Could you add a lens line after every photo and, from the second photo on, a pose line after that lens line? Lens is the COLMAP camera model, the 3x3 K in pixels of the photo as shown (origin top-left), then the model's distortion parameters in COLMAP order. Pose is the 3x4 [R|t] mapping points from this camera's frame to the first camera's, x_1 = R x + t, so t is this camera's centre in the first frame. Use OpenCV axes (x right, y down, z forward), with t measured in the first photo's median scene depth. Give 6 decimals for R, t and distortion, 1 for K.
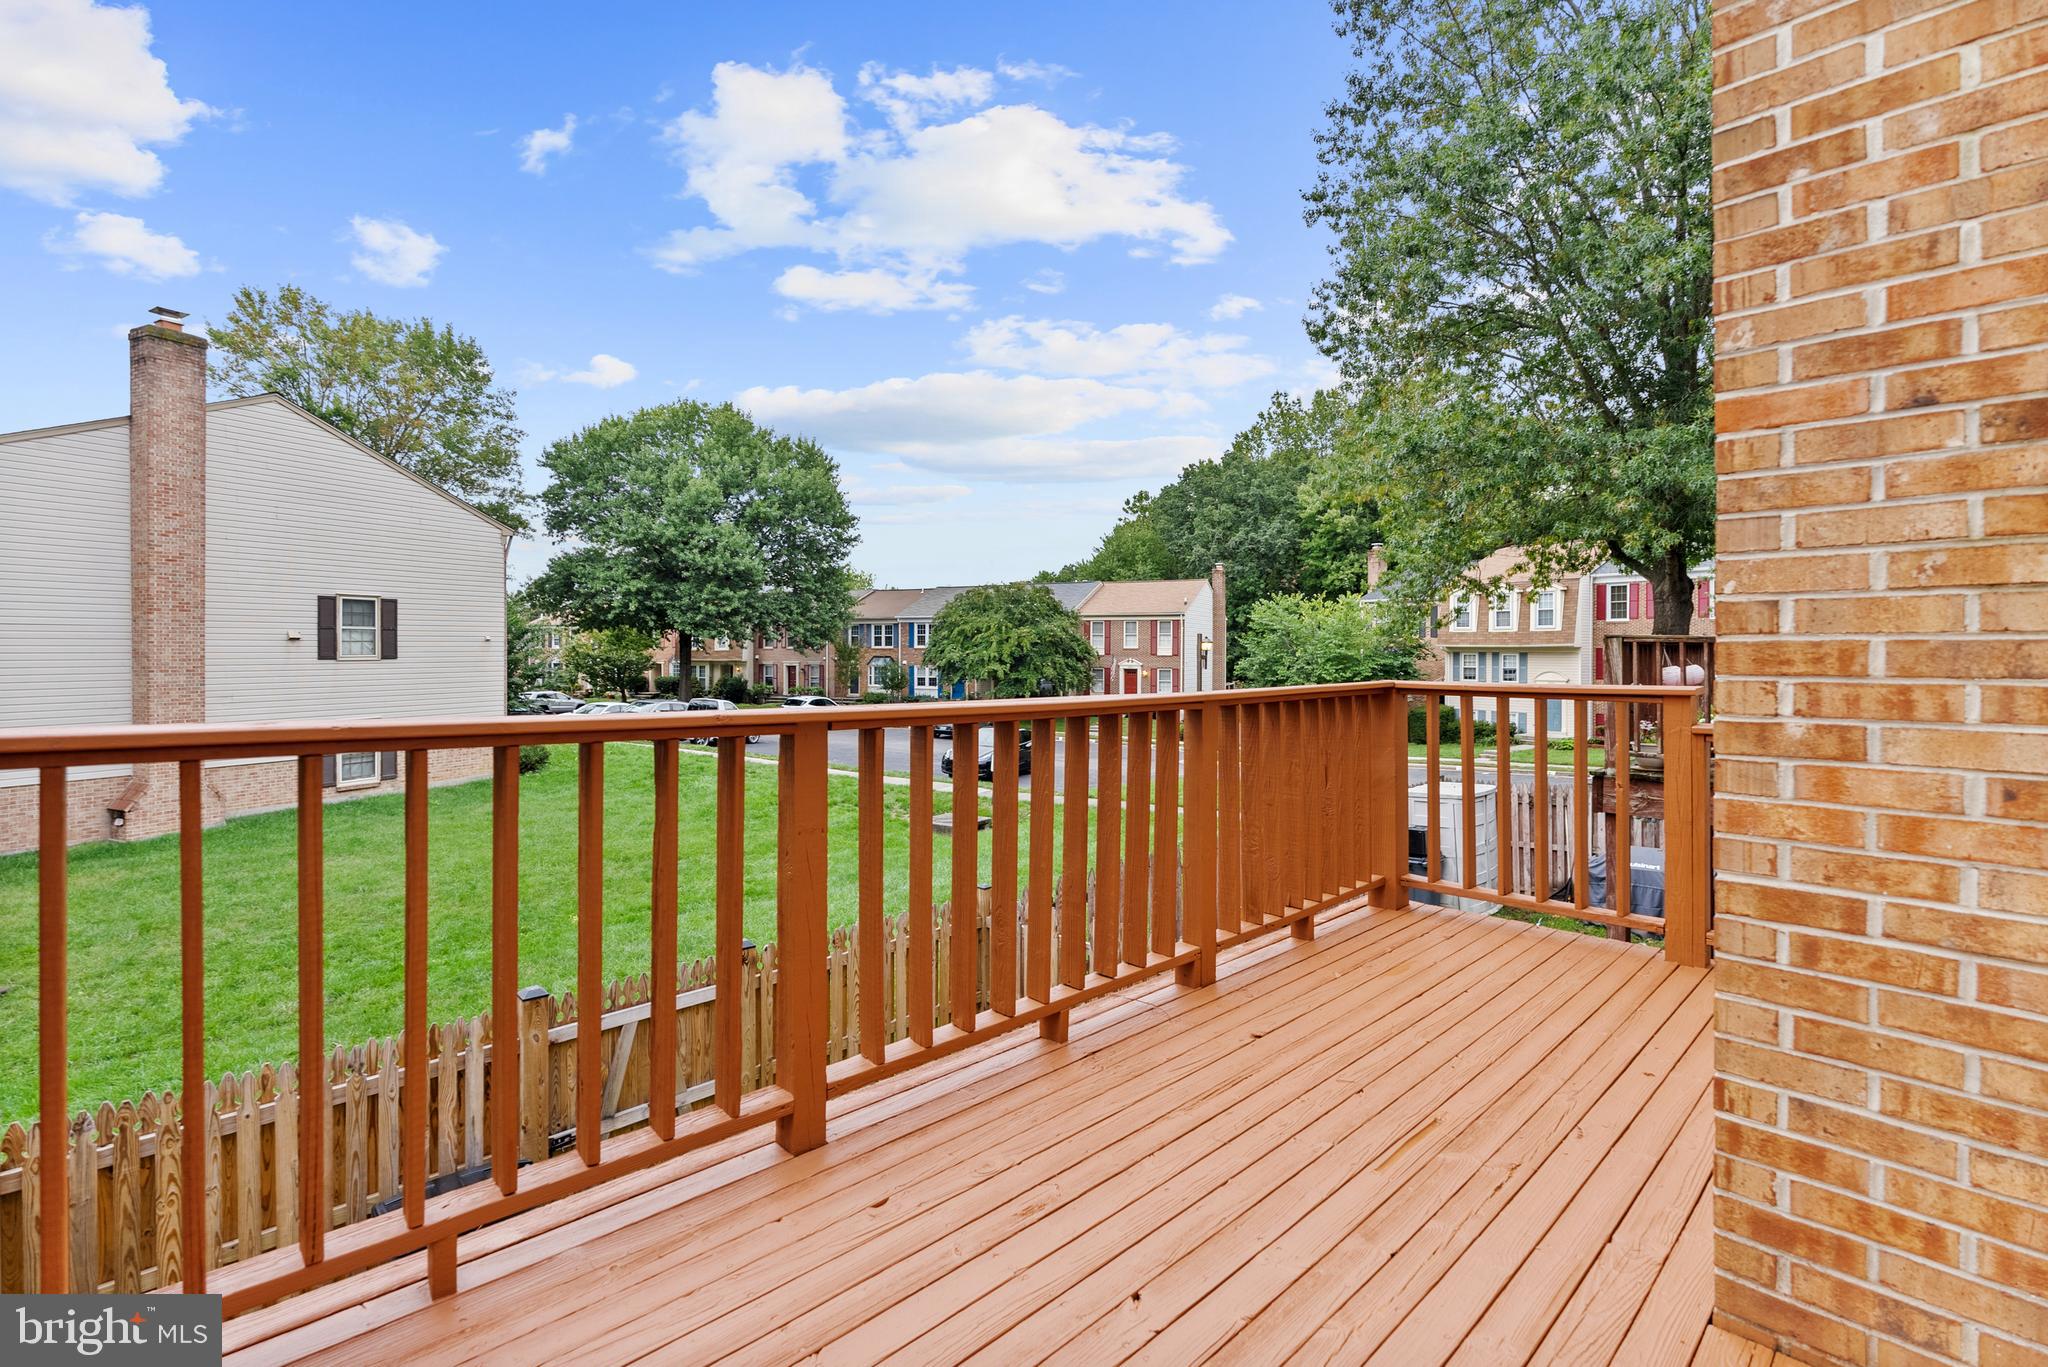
lens RADIAL K [[937.1, 0, 1020.4], [0, 937.1, 632.4], [0, 0, 1]] dist [-0.003008, 0.000659]
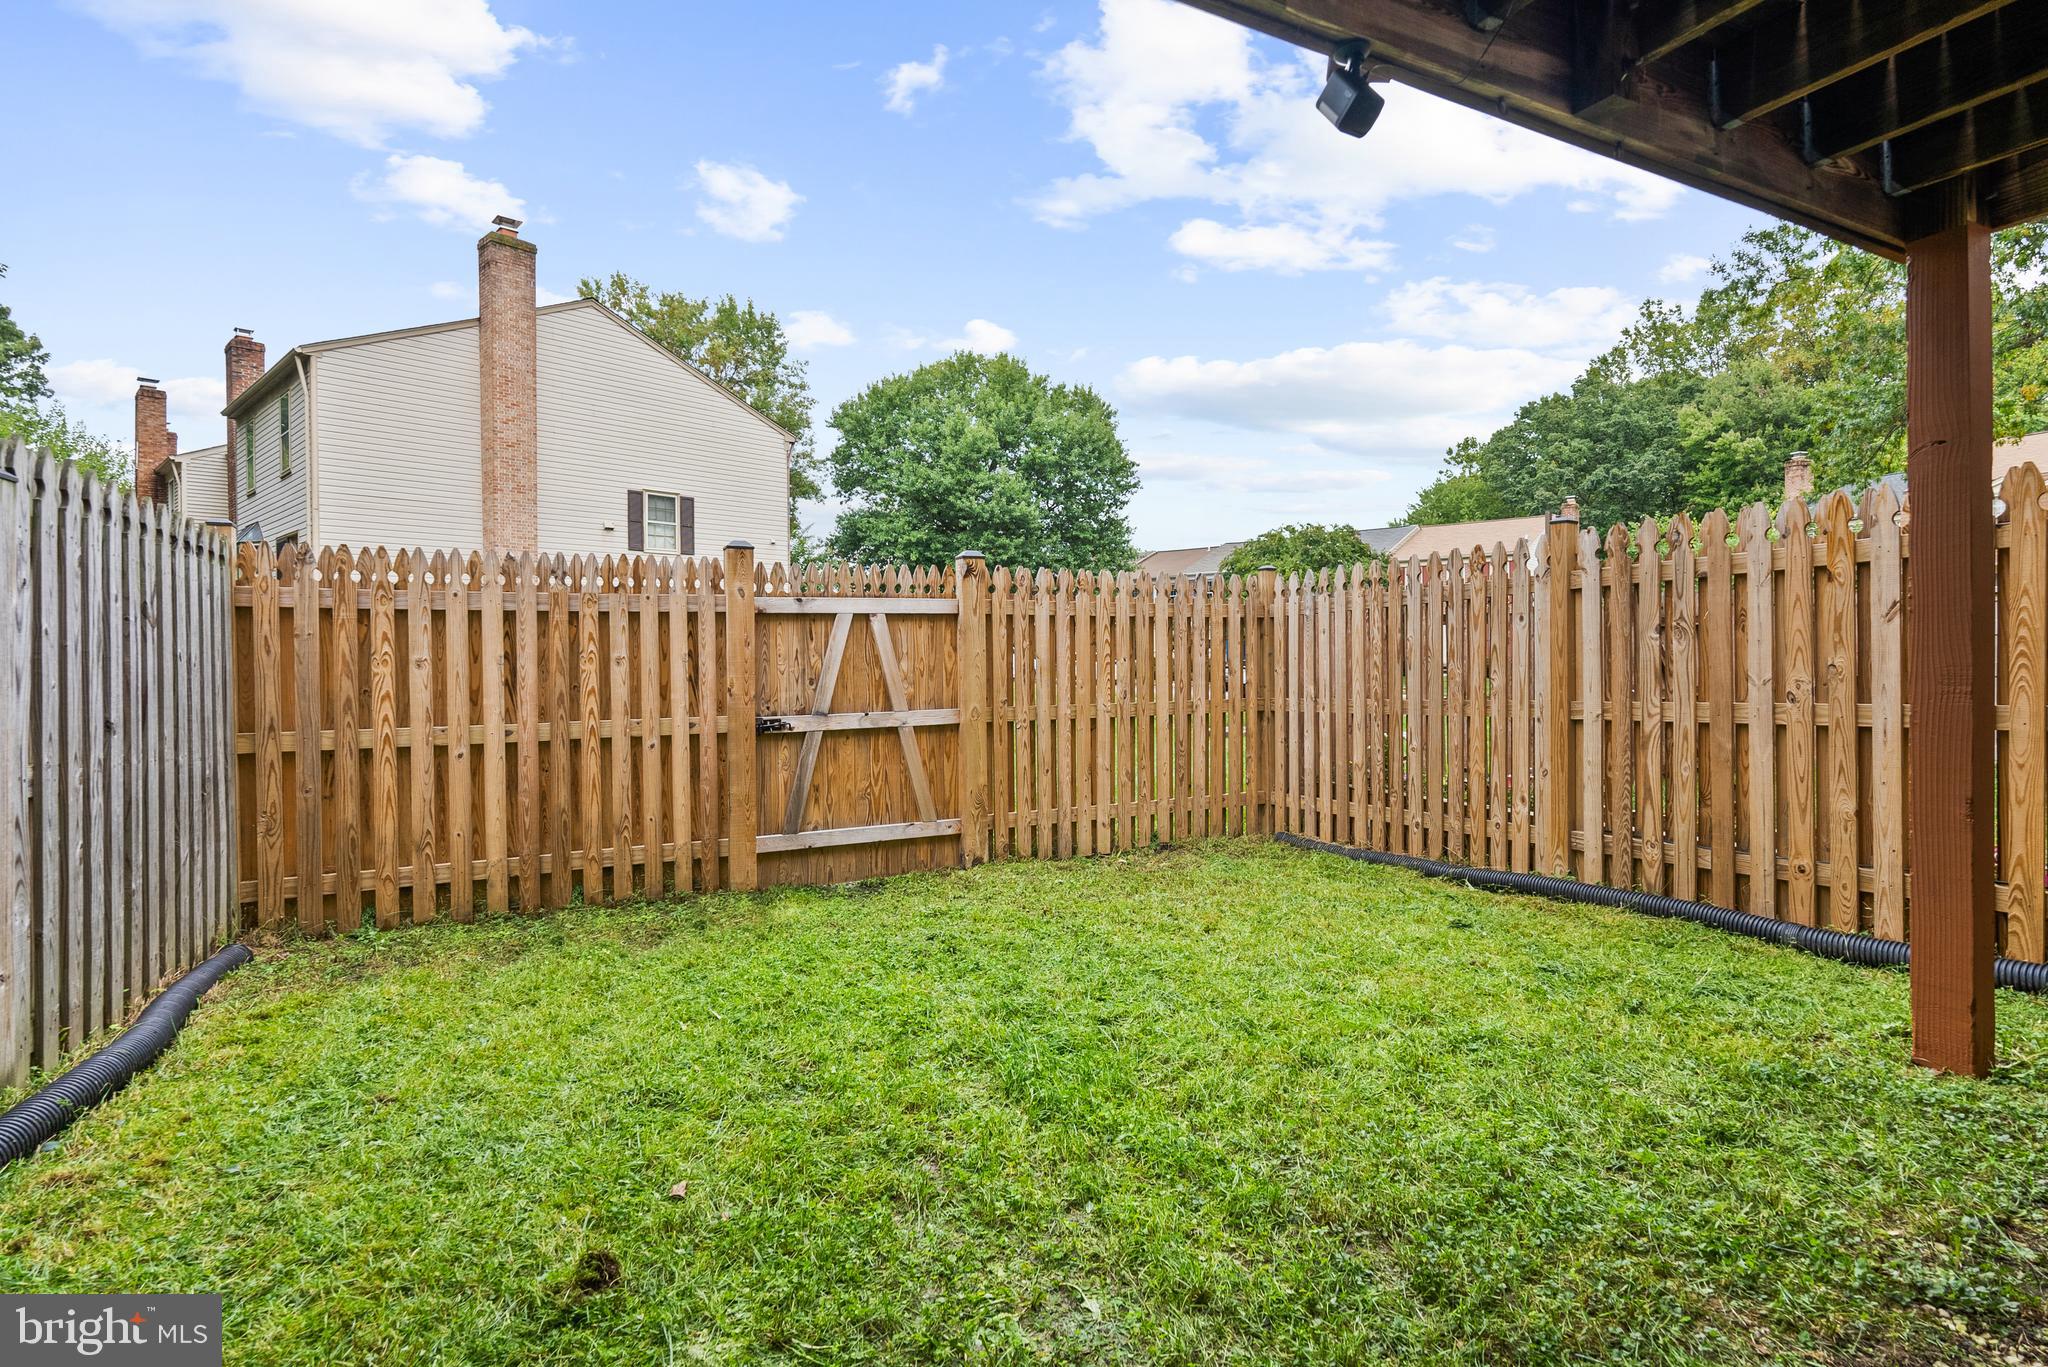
lens RADIAL K [[977.7, 0, 1024.0], [0, 977.7, 683.5], [0, 0, 1]] dist [0.000026, 0.000741]
pose [[0.956027, -0.009613, -0.293121, 0.002379], [0.008973, 0.999954, -0.003529, 0.105742], [0.293141, 0.000744, 0.956069, 0.038086]]
